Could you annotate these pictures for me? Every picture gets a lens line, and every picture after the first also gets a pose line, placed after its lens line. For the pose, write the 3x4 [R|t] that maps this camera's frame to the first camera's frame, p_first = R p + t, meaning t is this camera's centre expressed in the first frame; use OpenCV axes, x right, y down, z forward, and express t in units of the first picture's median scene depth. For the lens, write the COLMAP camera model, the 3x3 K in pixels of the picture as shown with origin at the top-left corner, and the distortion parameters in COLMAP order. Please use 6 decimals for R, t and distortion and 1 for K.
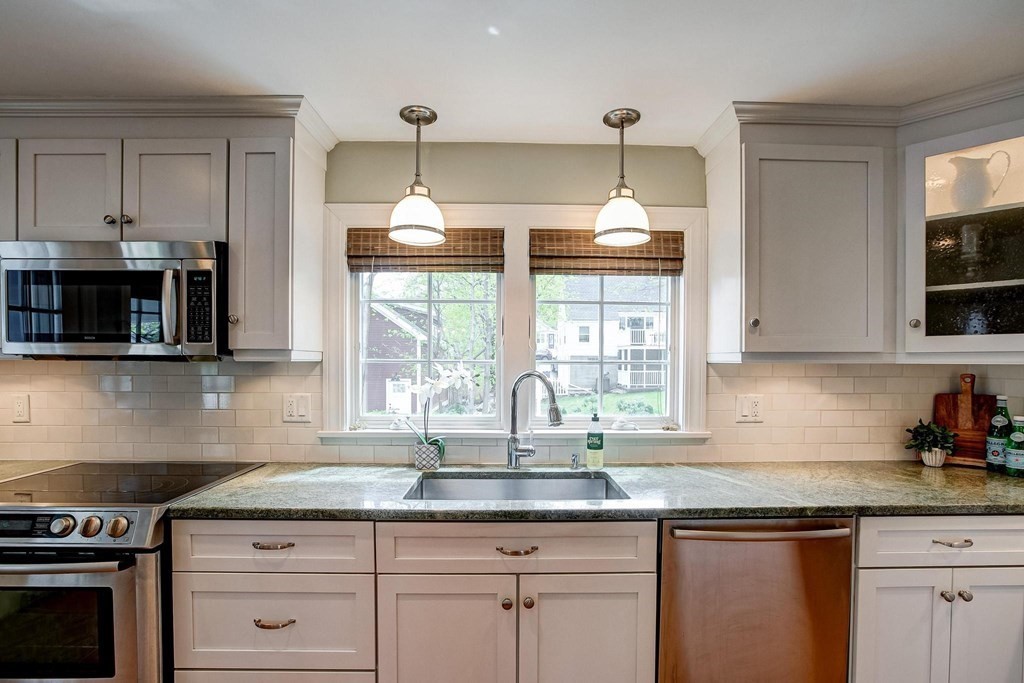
lens RADIAL K [[475.7, 0, 511.2], [0, 475.7, 367.3], [0, 0, 1]] dist [-0.040460, 0.011014]
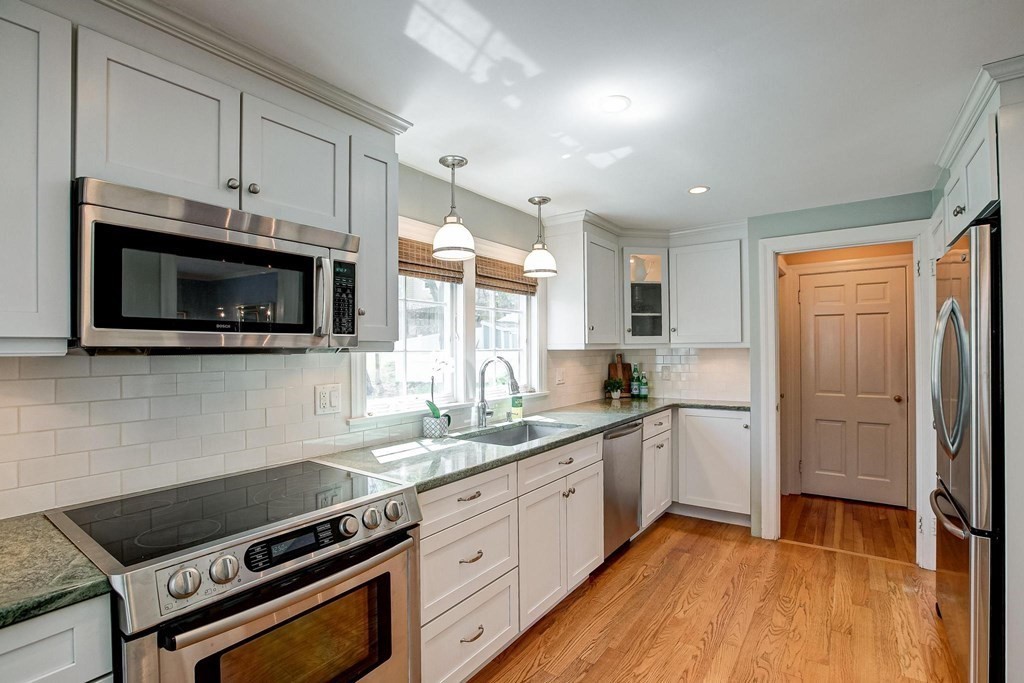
lens RADIAL K [[475.7, 0, 511.8], [0, 475.7, 346.5], [0, 0, 1]] dist [-0.040460, 0.011014]
pose [[0.603573, -0.004402, 0.797295, -1.135256], [0.017555, 0.999816, -0.007769, -0.011598], [-0.797114, 0.018686, 0.603539, 0.096761]]
